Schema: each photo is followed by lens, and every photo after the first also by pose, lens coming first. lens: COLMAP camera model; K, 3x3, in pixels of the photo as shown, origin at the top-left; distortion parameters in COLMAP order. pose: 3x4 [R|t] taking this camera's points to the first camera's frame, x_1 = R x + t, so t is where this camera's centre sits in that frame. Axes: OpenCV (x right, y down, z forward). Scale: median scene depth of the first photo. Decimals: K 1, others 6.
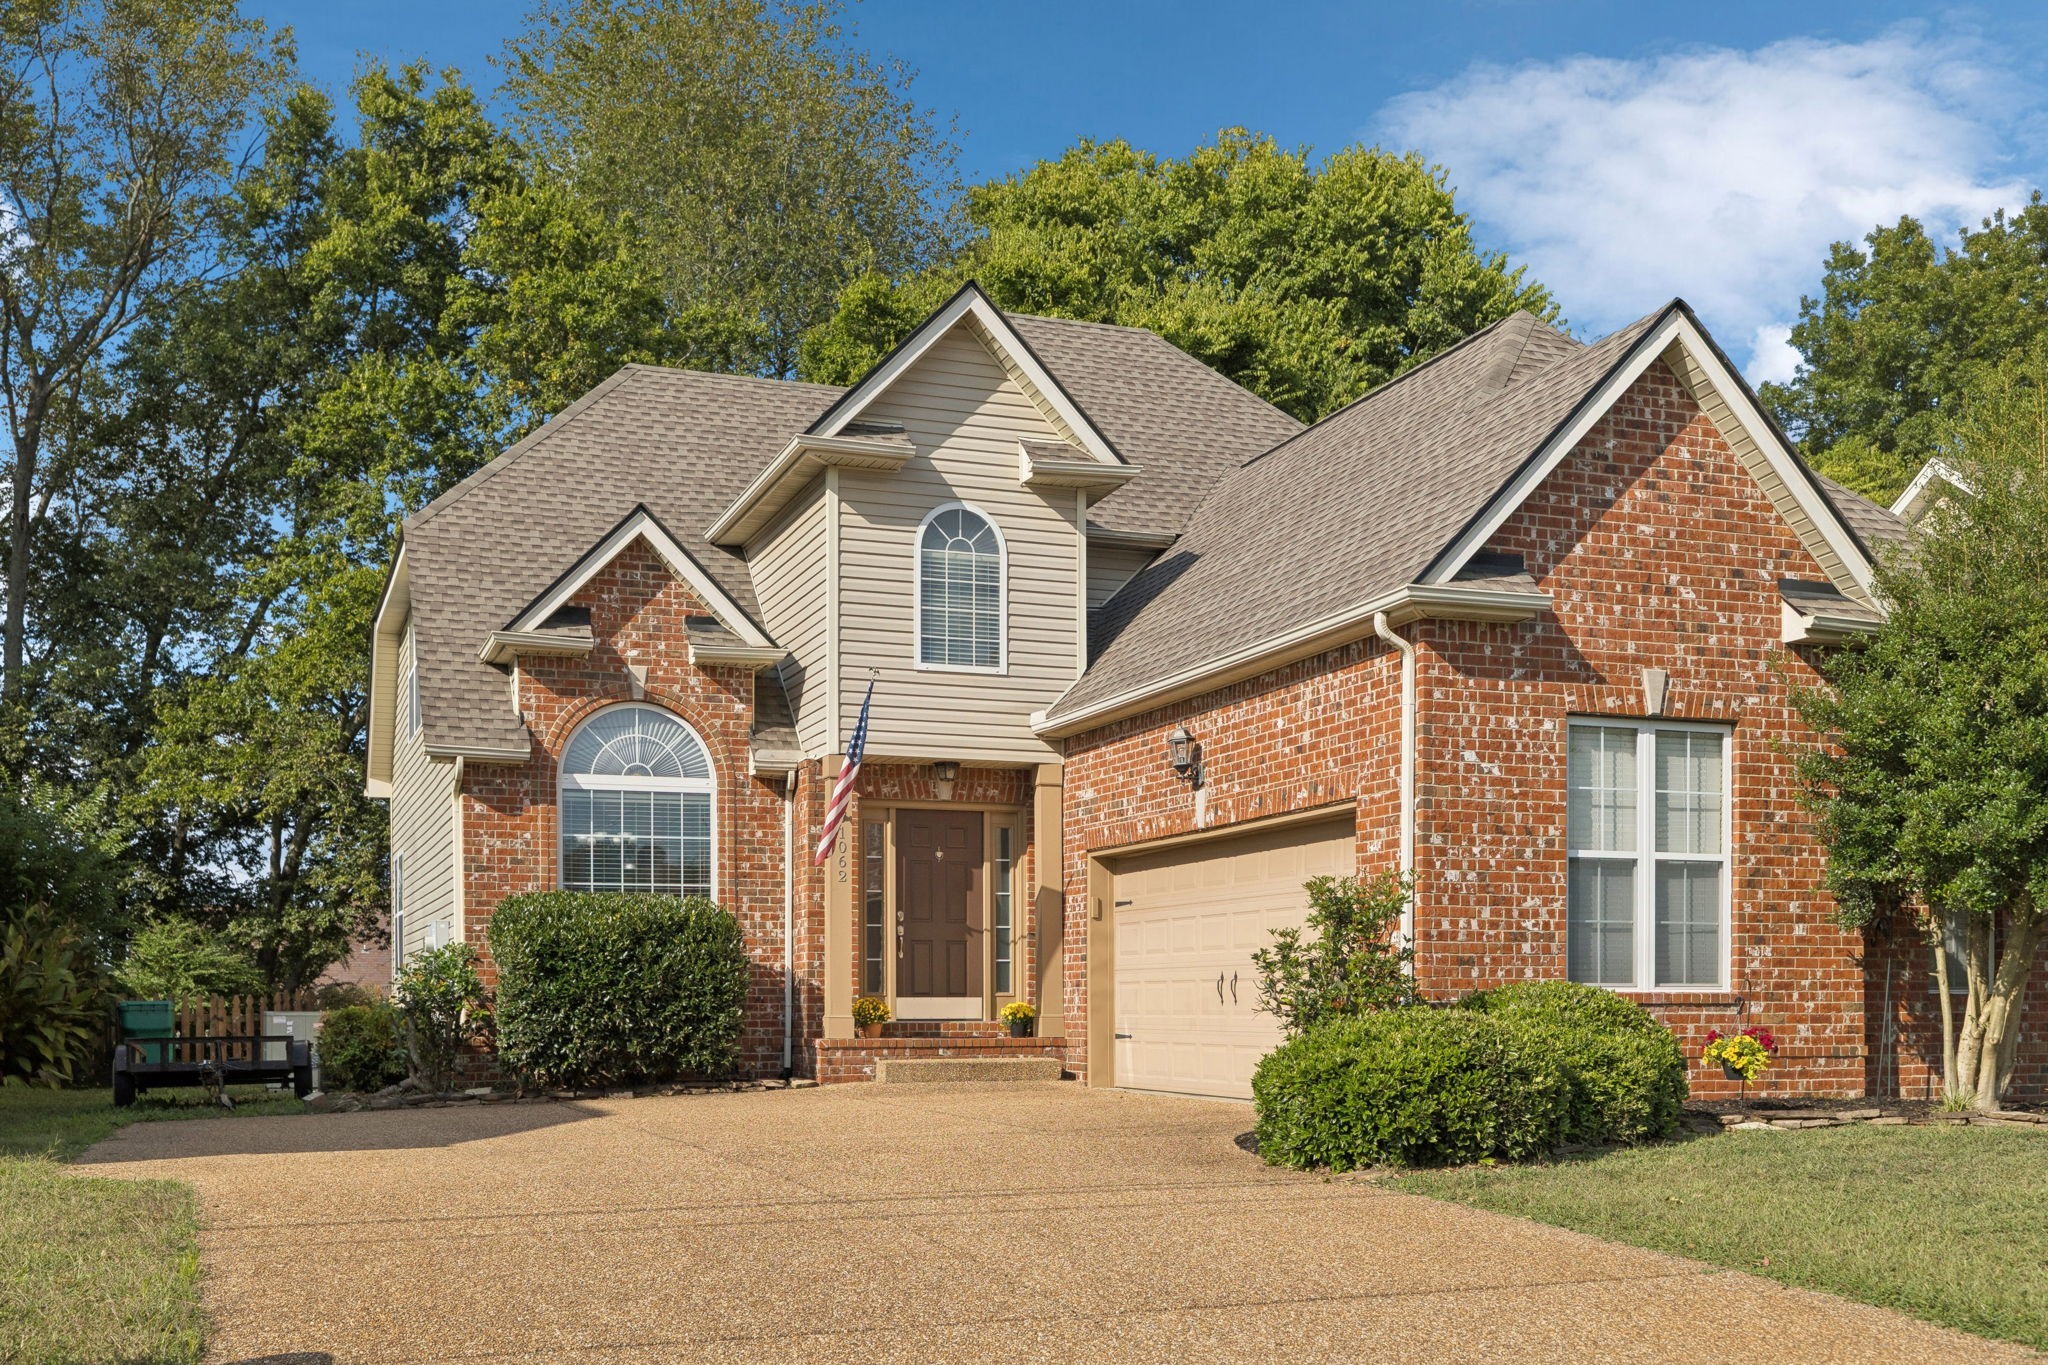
lens RADIAL K [[2066.2, 0, 1026.7], [0, 2066.2, 1111.1], [0, 0, 1]] dist [0.002818, 0.012386]
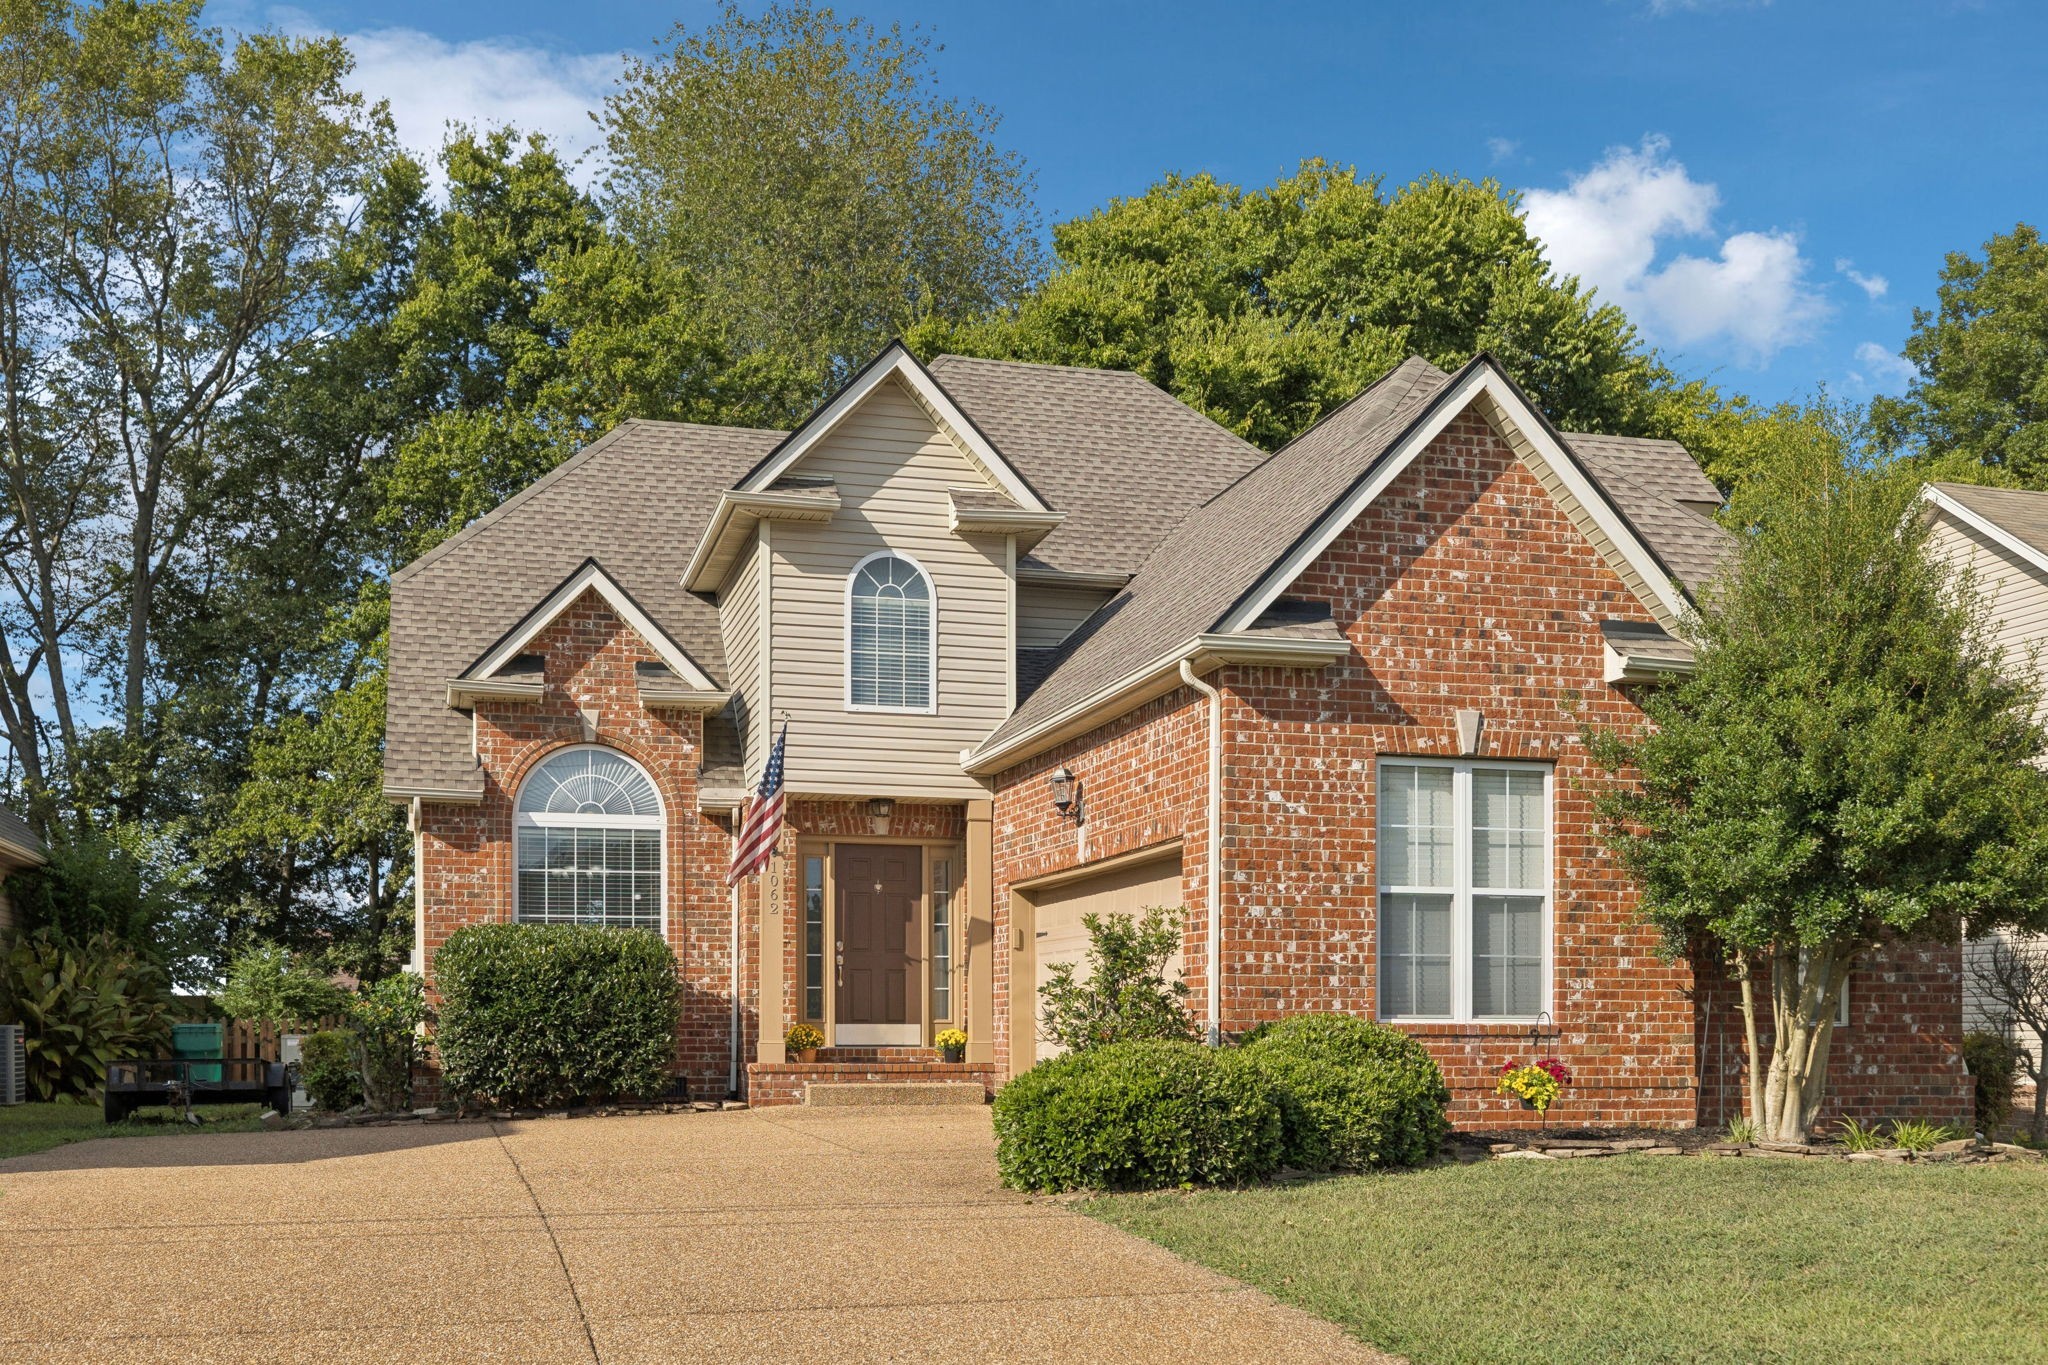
lens RADIAL K [[2073.6, 0, 1021.0], [0, 2073.6, 1117.2], [0, 0, 1]] dist [0.006232, -0.014729]
pose [[0.995699, 0.007685, -0.092324, 0.134156], [-0.008376, 0.999940, -0.007096, -0.001430], [0.092264, 0.007839, 0.995704, -0.035378]]
